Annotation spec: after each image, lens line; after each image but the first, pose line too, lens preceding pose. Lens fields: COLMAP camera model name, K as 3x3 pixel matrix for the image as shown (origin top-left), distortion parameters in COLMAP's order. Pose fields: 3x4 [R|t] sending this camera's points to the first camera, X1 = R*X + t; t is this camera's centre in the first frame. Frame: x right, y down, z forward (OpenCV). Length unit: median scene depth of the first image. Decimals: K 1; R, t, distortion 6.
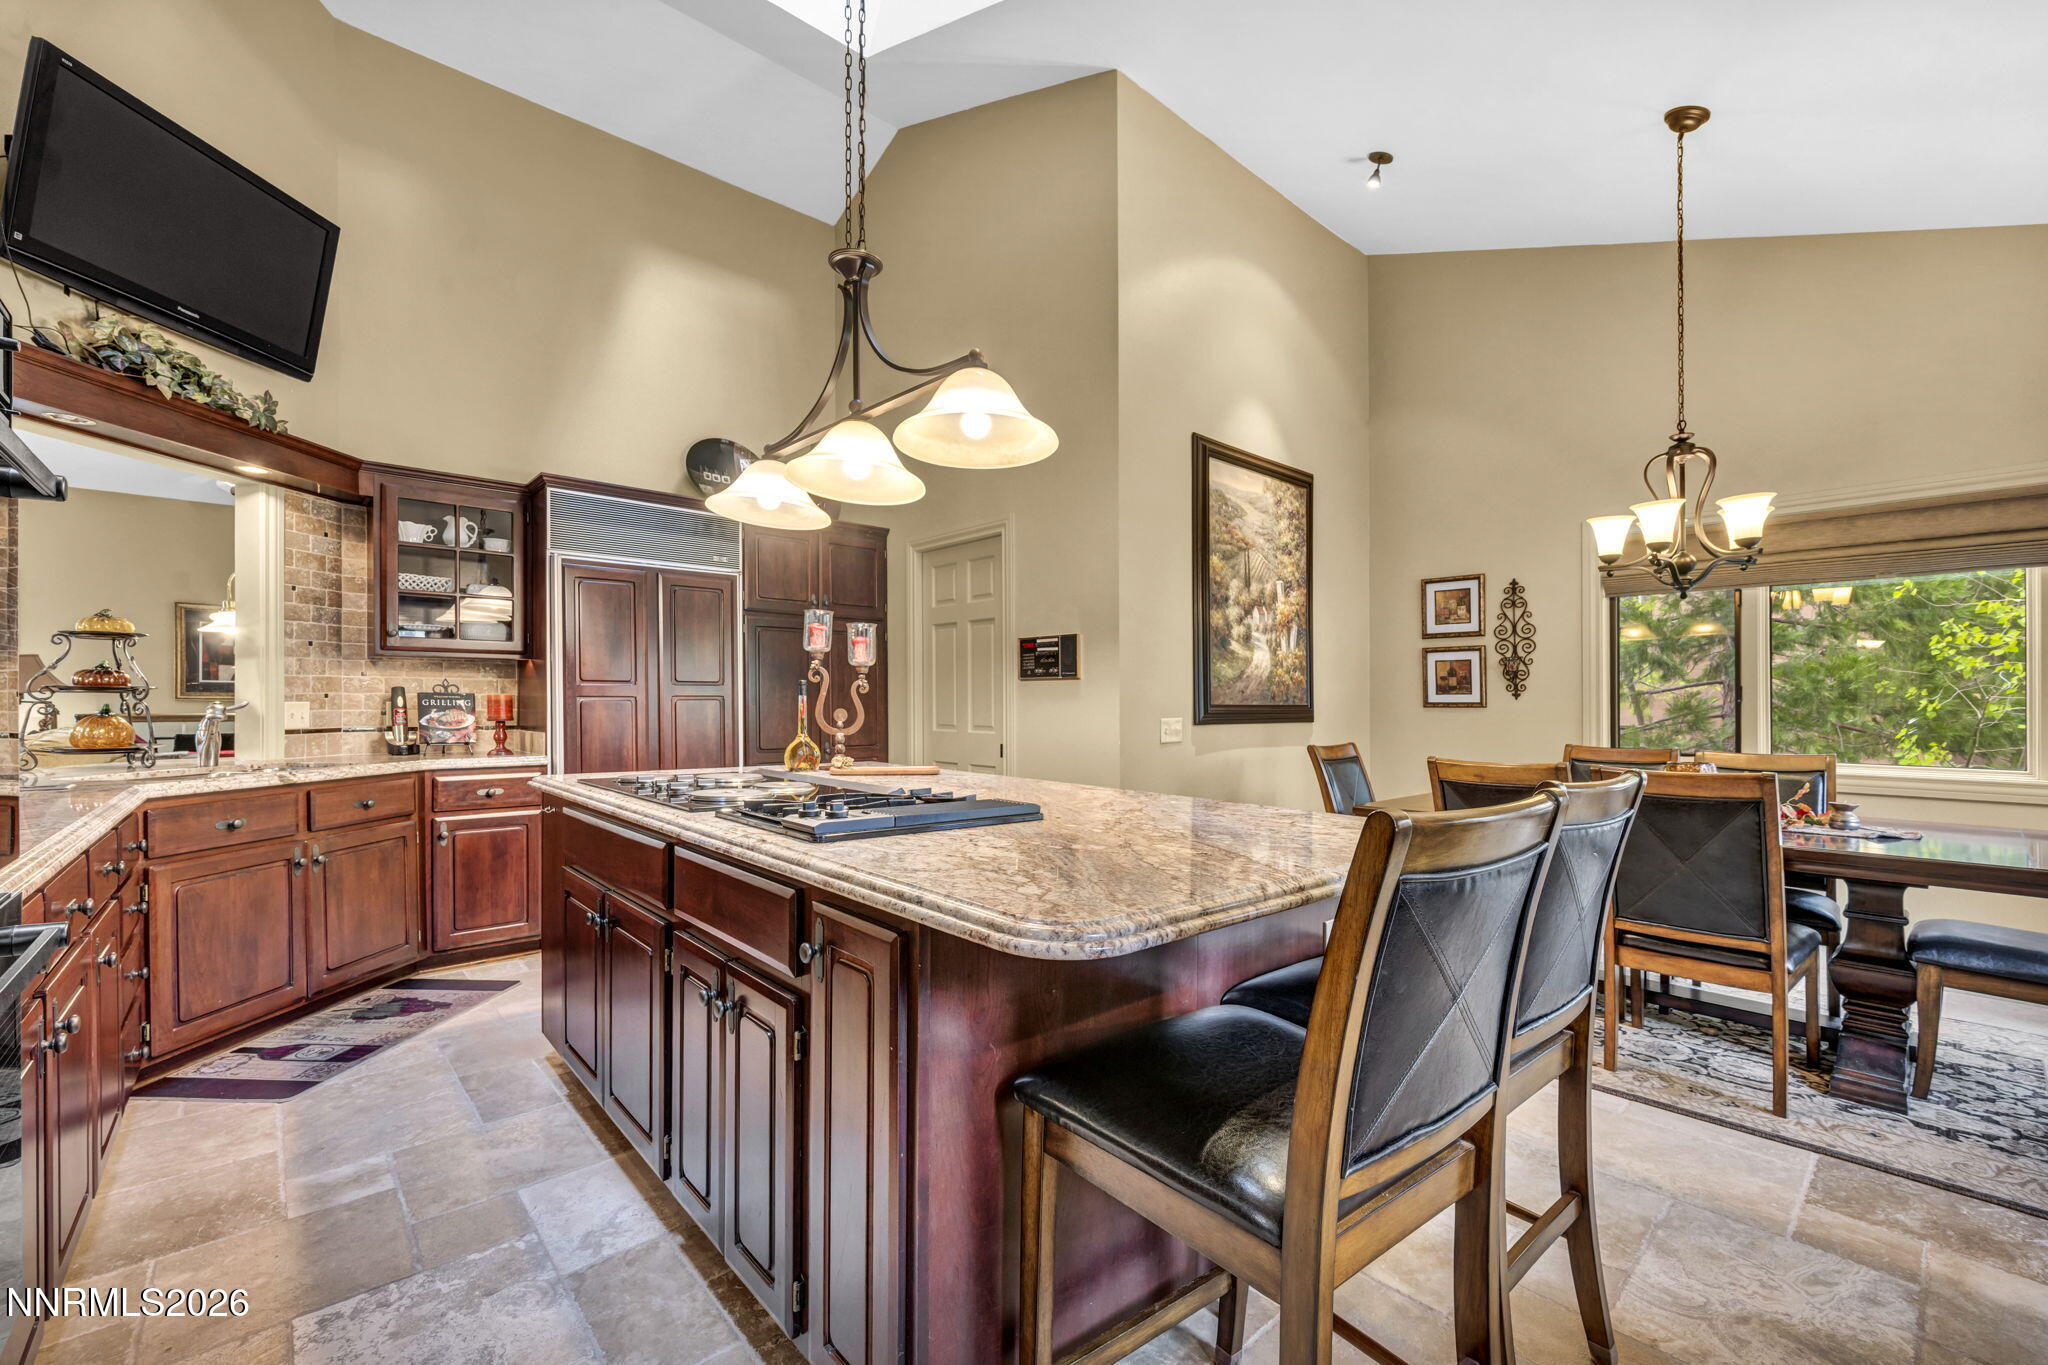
lens RADIAL K [[818.1, 0, 1023.0], [0, 818.1, 692.2], [0, 0, 1]] dist [-0.006144, 0.001312]
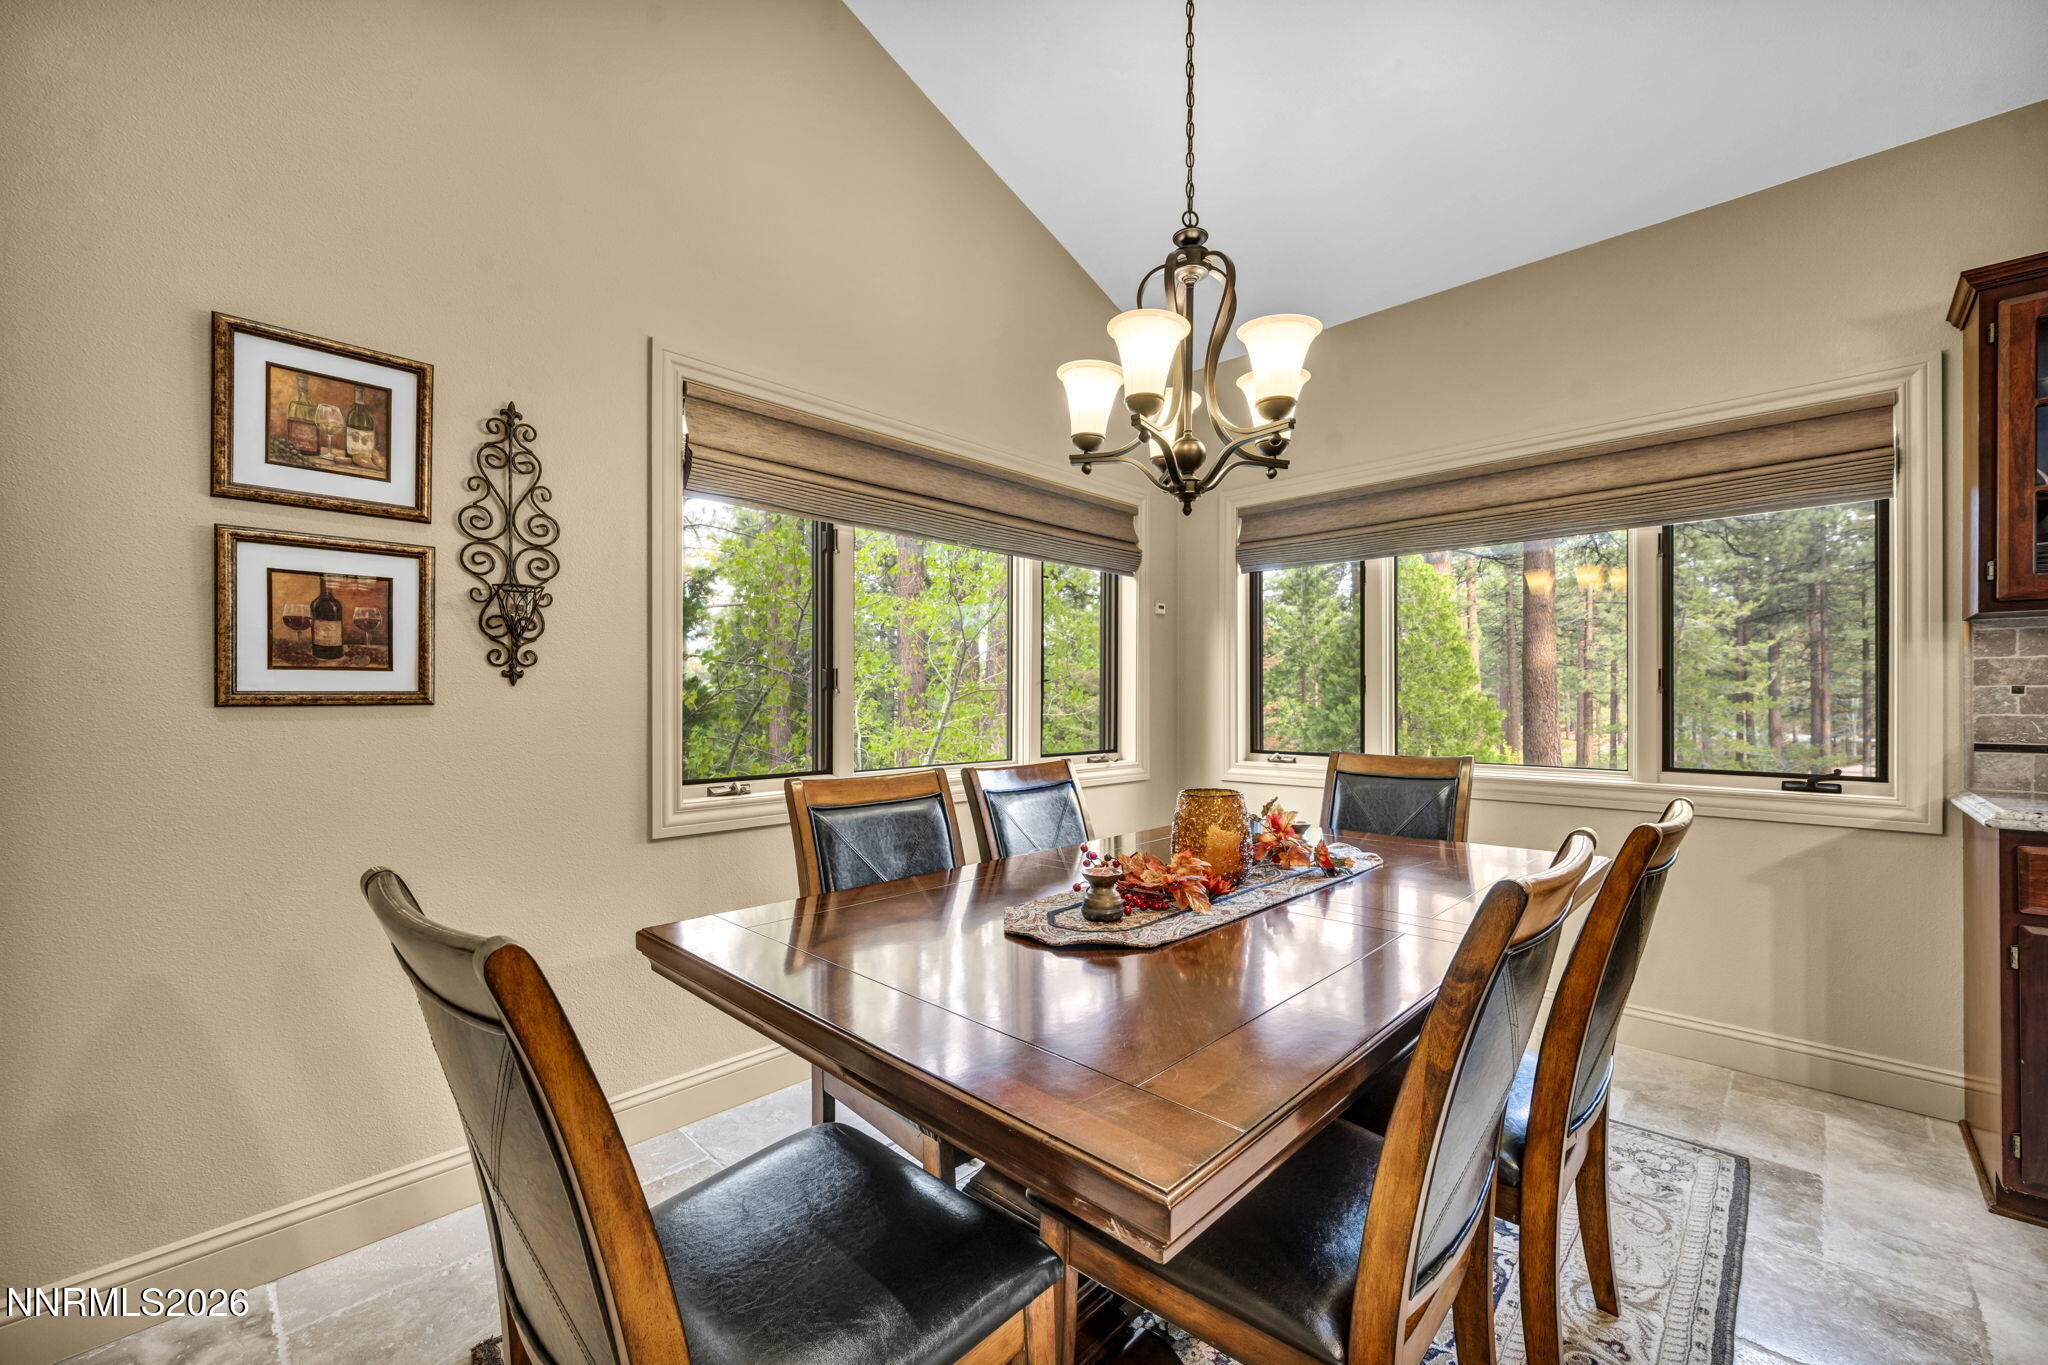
lens RADIAL K [[818.1, 0, 1027.5], [0, 818.1, 694.3], [0, 0, 1]] dist [-0.006144, 0.001312]
pose [[-0.069931, 0.011457, 0.997486, 0.154245], [0.001279, 0.999934, -0.011396, 0.018096], [-0.997551, 0.000479, -0.069941, 0.739170]]
